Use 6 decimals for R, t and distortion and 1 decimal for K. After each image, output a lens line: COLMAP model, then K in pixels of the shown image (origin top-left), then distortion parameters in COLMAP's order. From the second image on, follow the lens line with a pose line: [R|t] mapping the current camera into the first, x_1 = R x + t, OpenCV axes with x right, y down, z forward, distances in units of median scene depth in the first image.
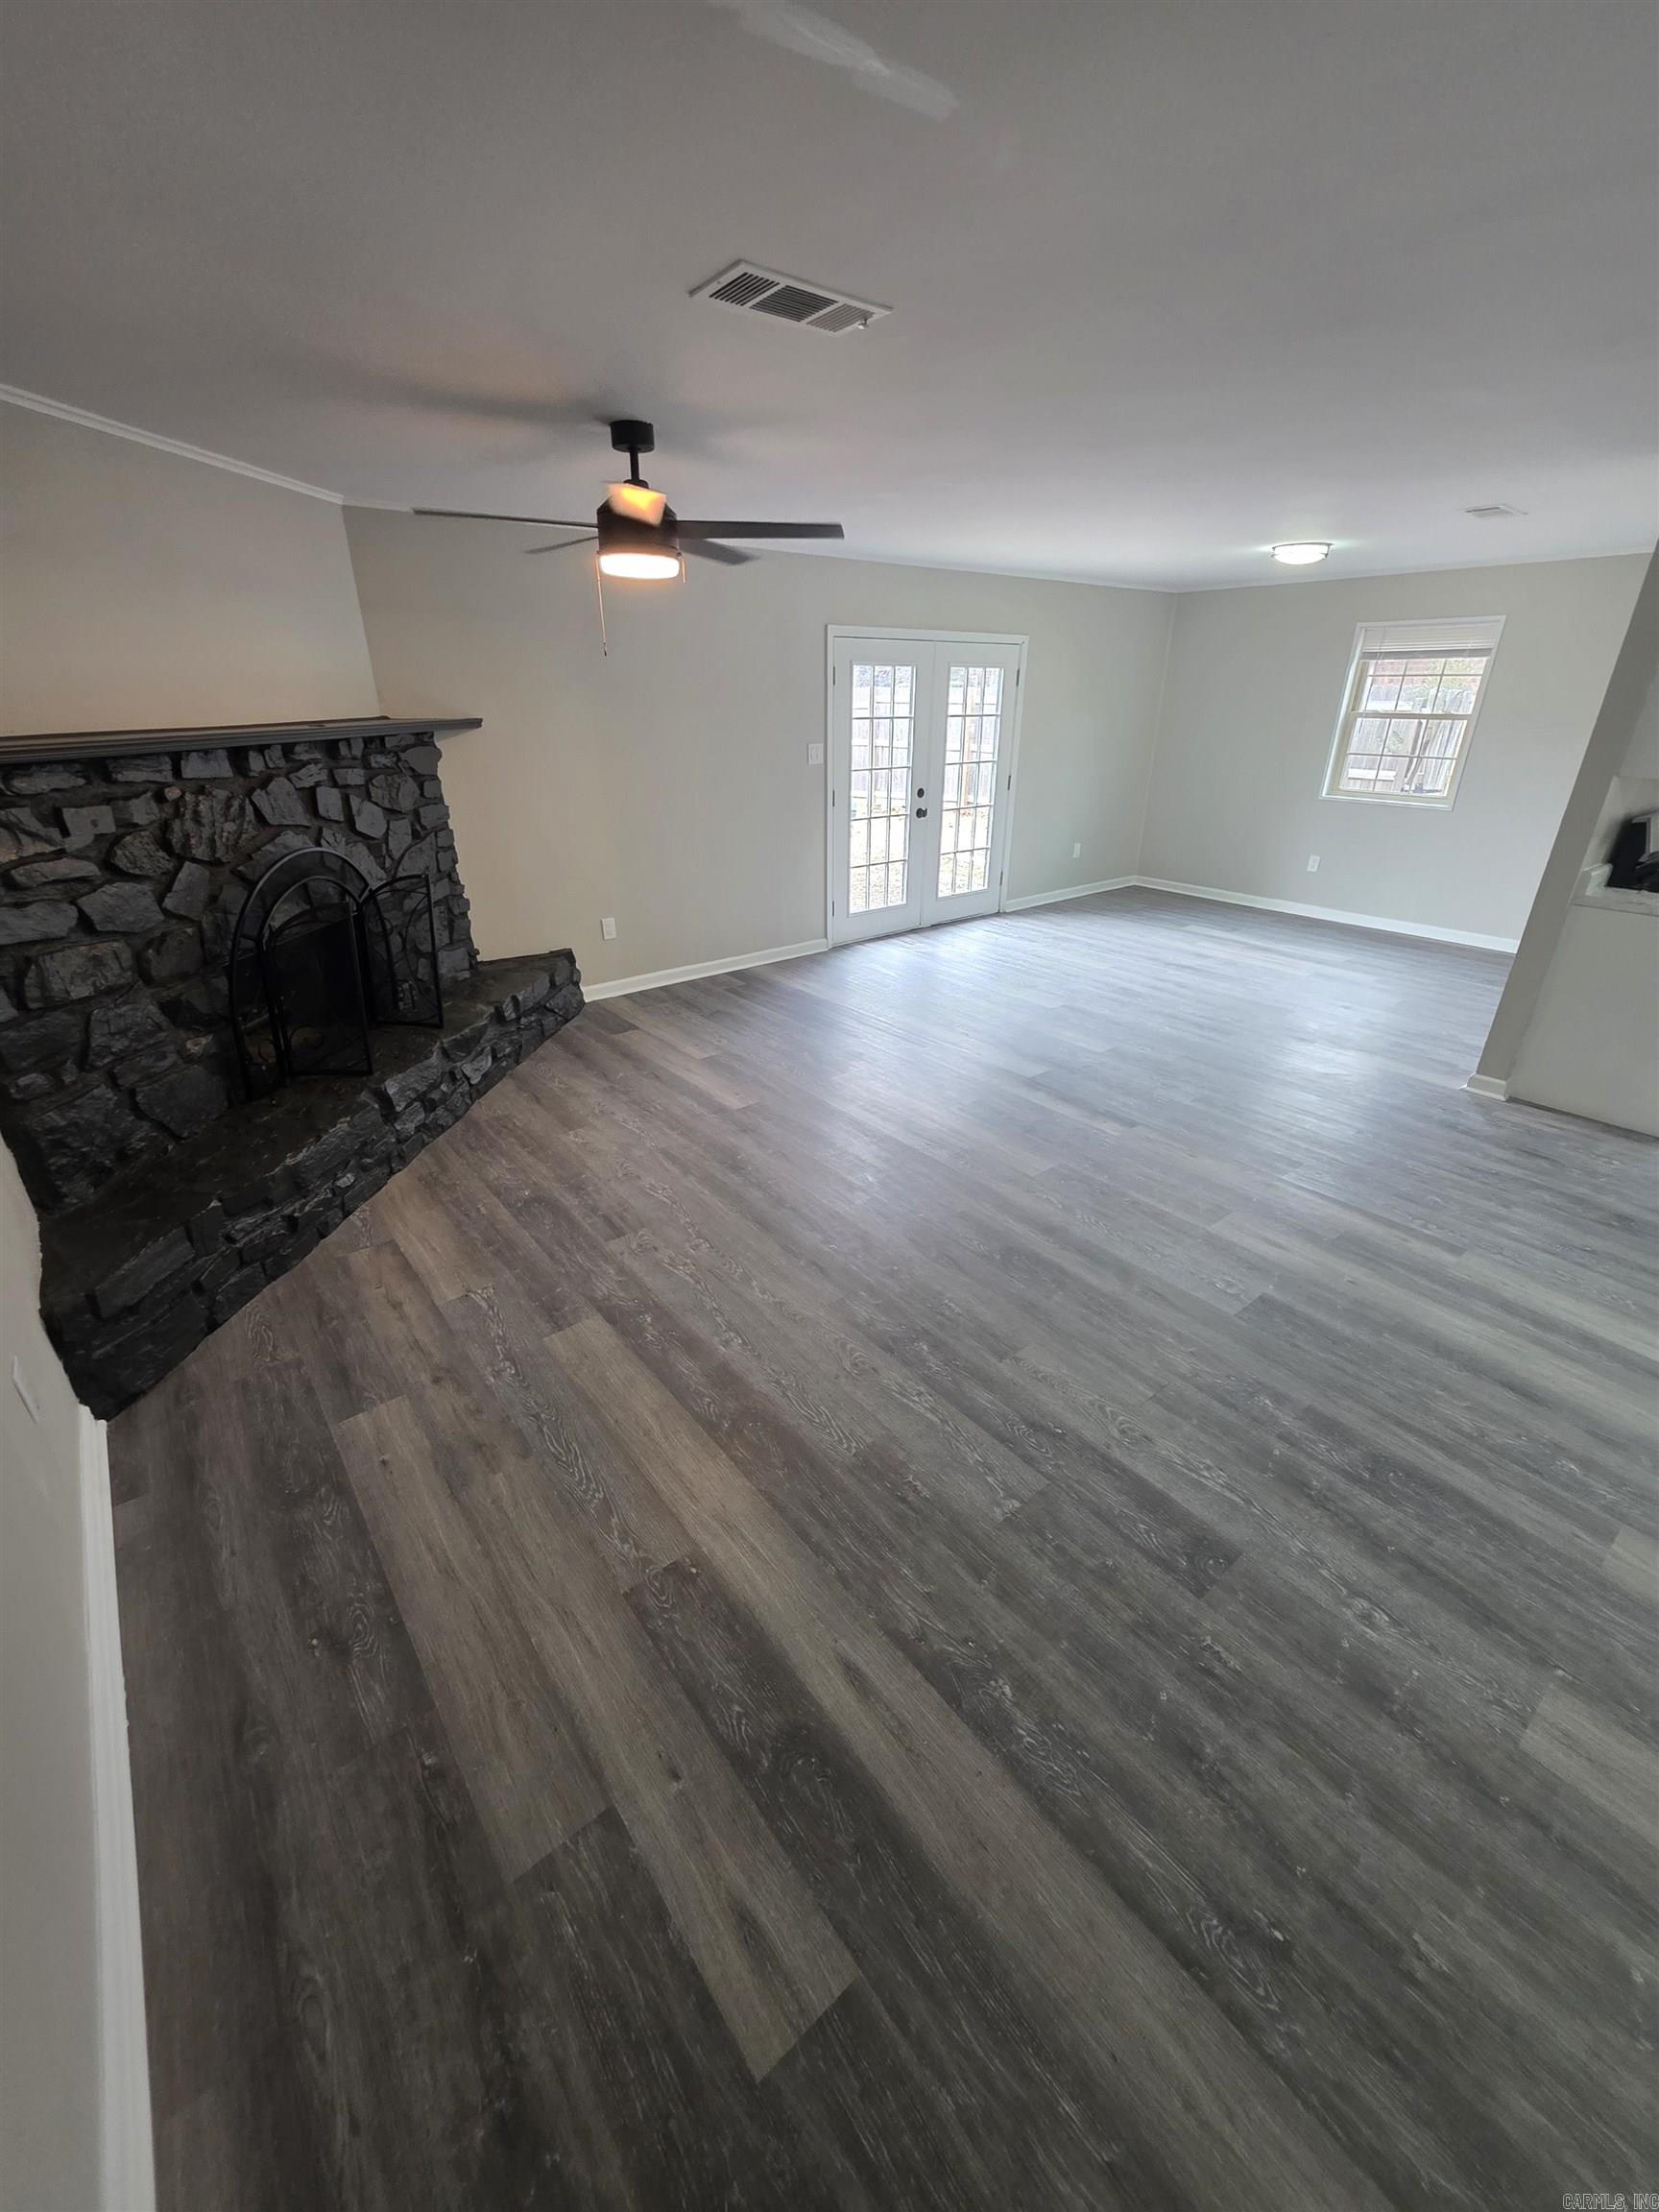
lens RADIAL K [[887.7, 0, 819.4], [0, 887.7, 1098.6], [0, 0, 1]] dist [0.003422, -0.000246]
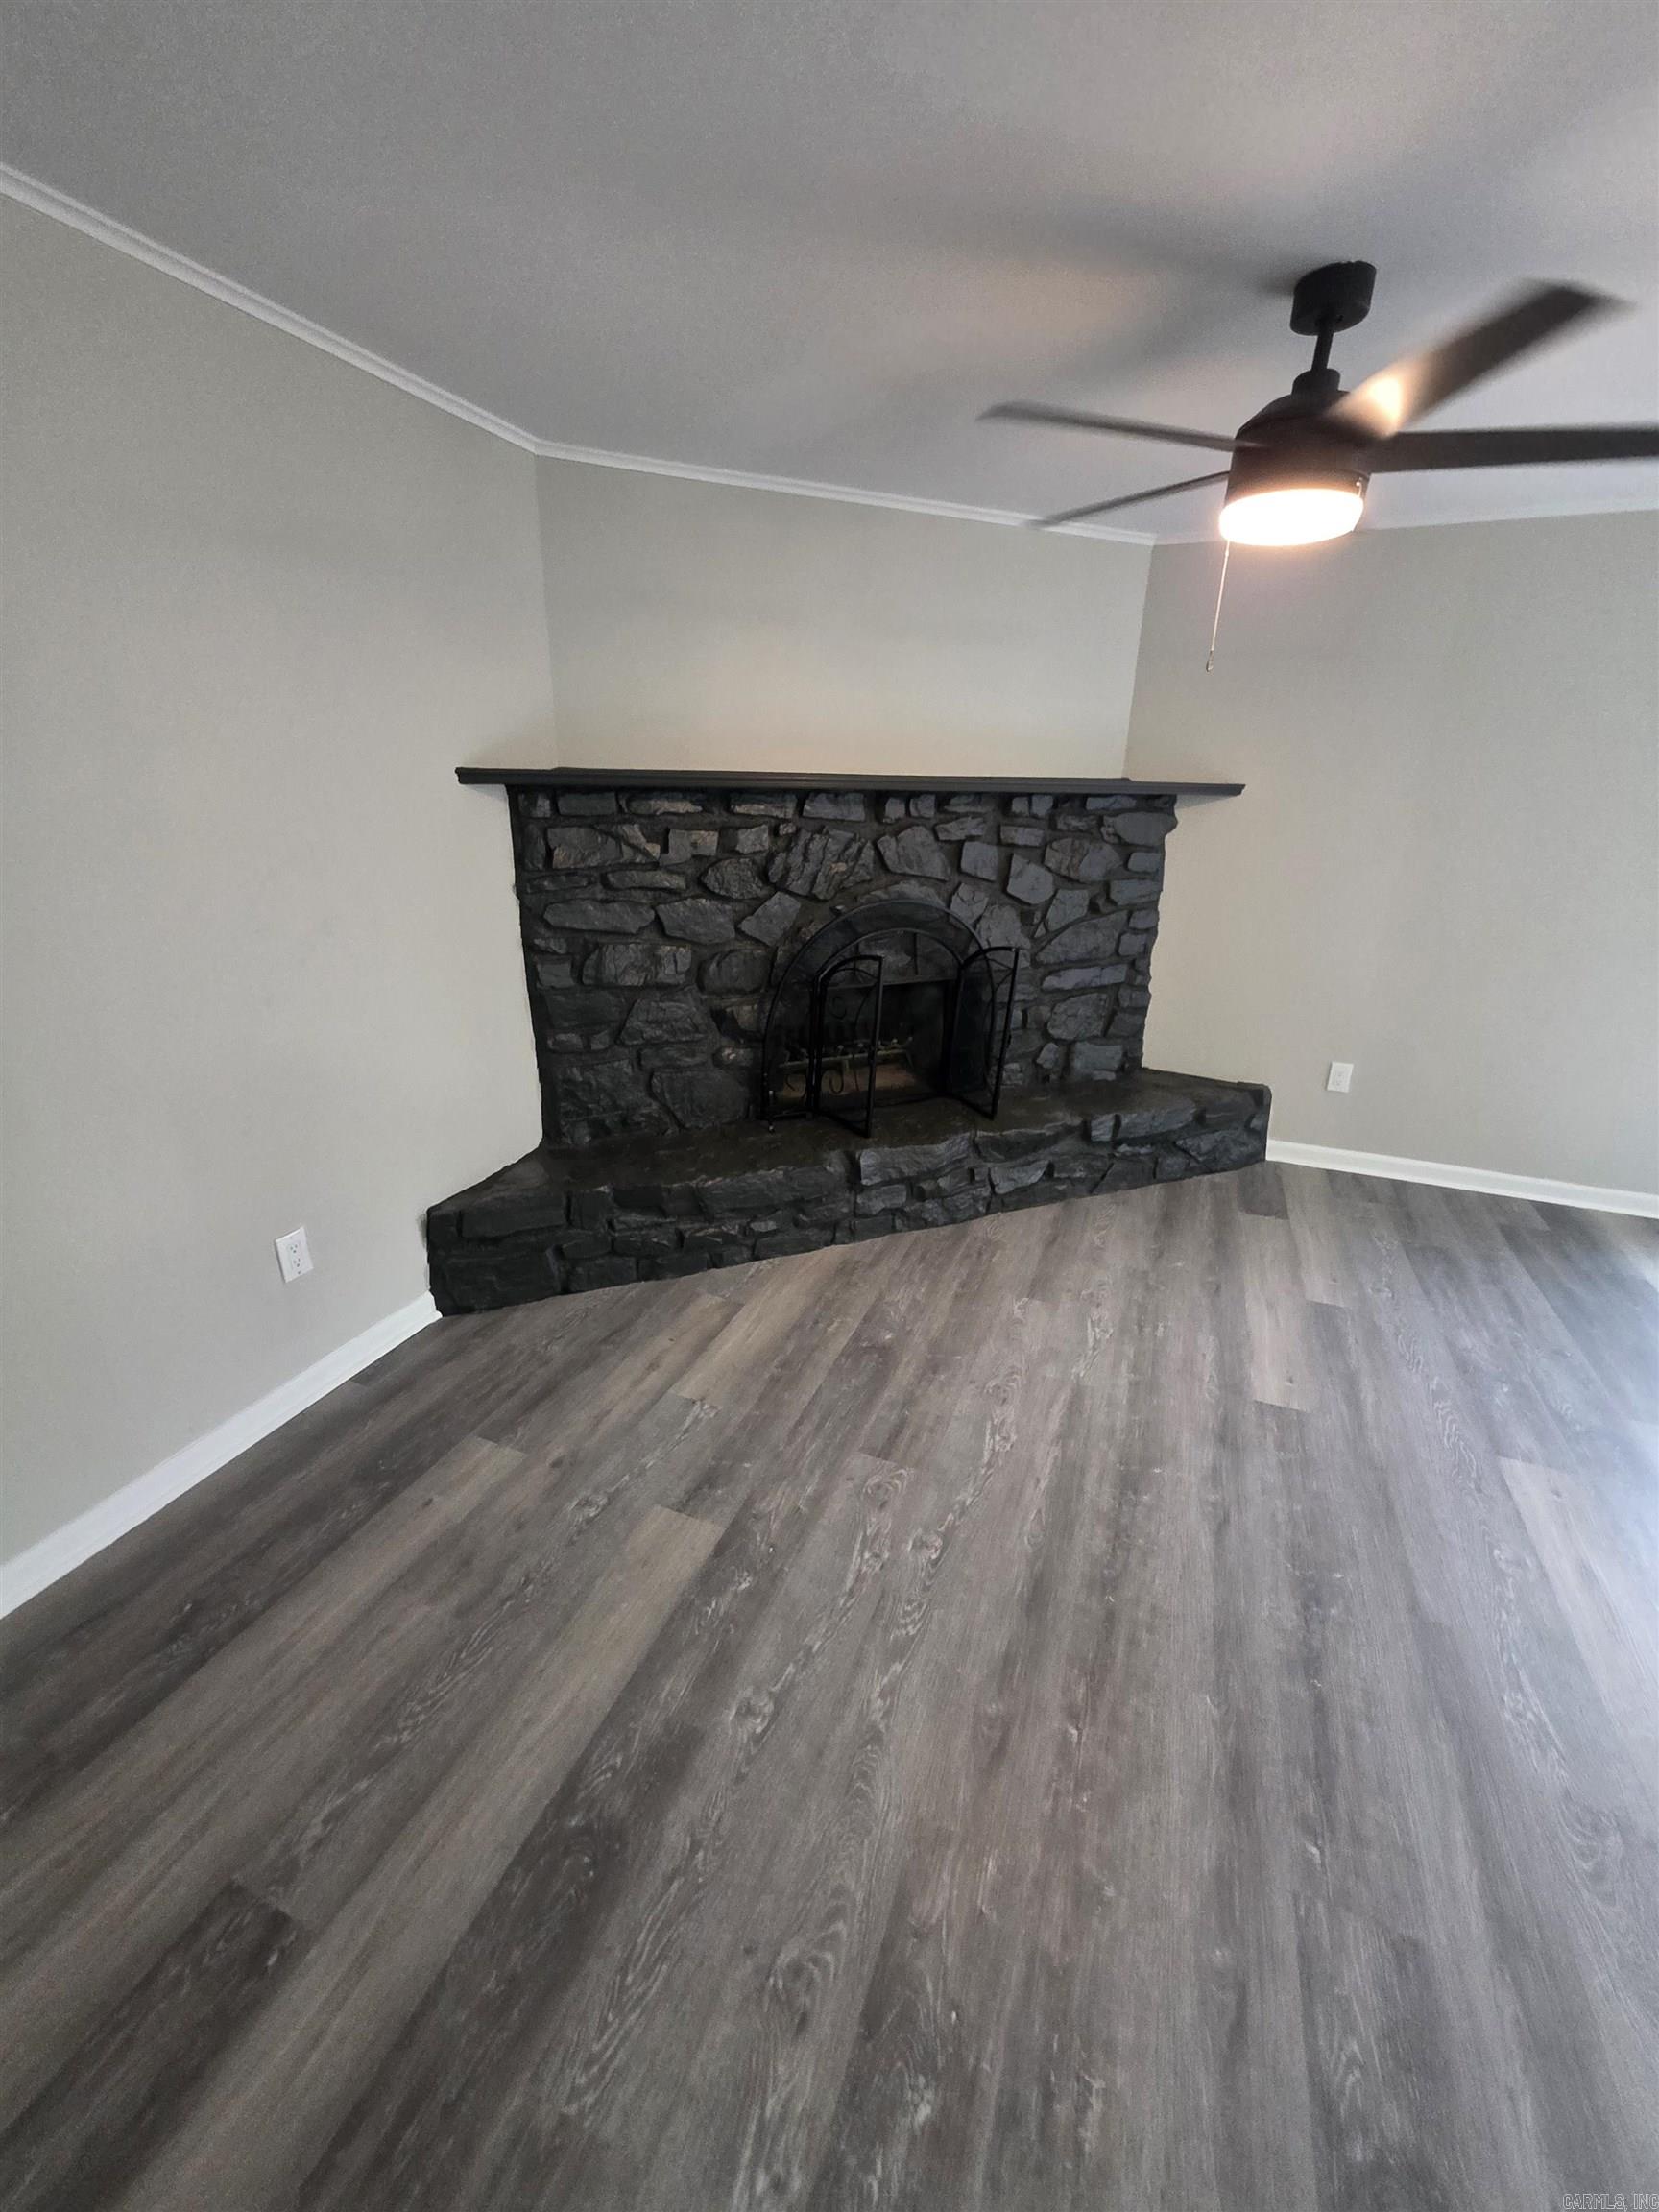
lens RADIAL K [[887.7, 0, 819.4], [0, 887.7, 1098.6], [0, 0, 1]] dist [0.003422, -0.000246]
pose [[0.497238, 0.305843, -0.811920, 0.235878], [-0.379523, 0.918200, 0.113450, -0.166708], [0.780203, 0.251731, 0.572639, 0.460507]]
